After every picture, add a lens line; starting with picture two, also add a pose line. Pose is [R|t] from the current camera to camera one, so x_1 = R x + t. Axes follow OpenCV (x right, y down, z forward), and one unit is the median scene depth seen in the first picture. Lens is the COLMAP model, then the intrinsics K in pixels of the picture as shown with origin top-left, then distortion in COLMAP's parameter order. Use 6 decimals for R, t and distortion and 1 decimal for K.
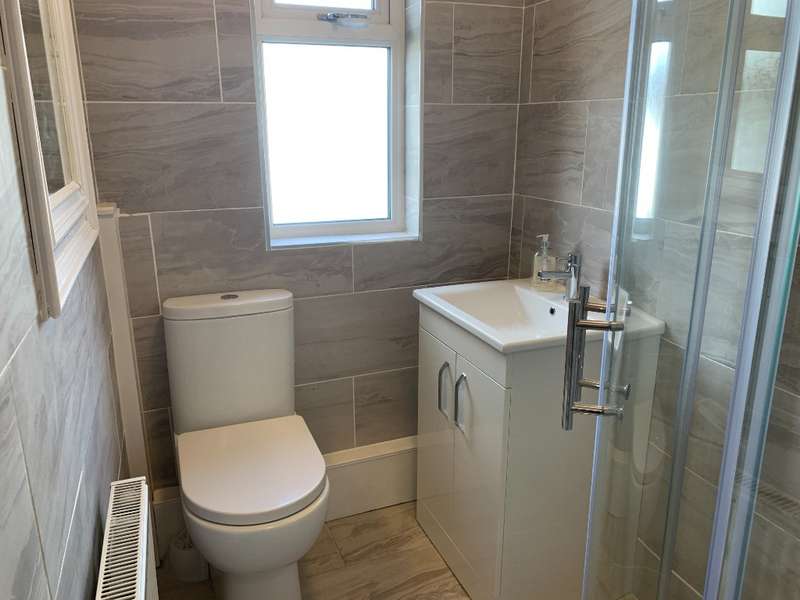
lens RADIAL K [[616.6, 0, 398.7], [0, 616.6, 298.0], [0, 0, 1]] dist [0.064081, -0.063647]
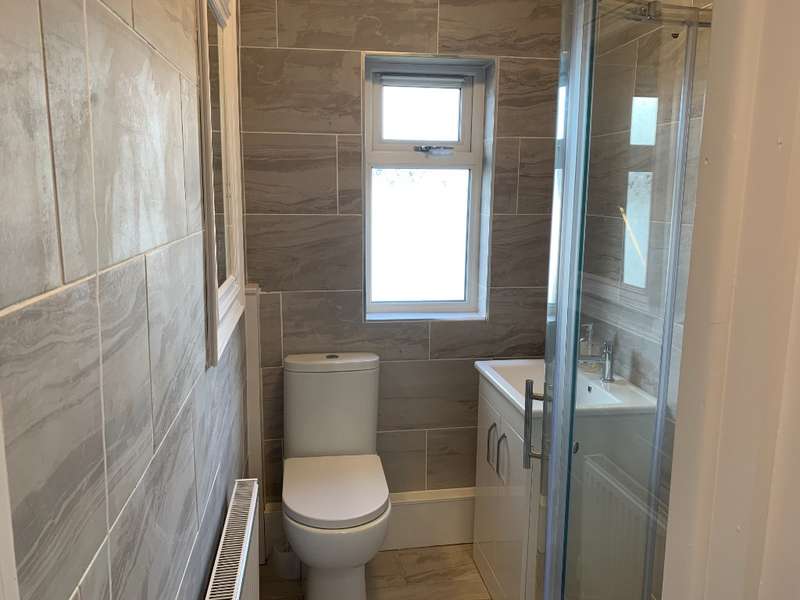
lens RADIAL K [[616.6, 0, 399.4], [0, 616.6, 299.8], [0, 0, 1]] dist [0.064081, -0.063647]
pose [[0.977415, 0.050385, -0.205234, 0.127524], [-0.070048, 0.993503, -0.089696, -0.014539], [0.199381, 0.102047, 0.974594, -0.256777]]
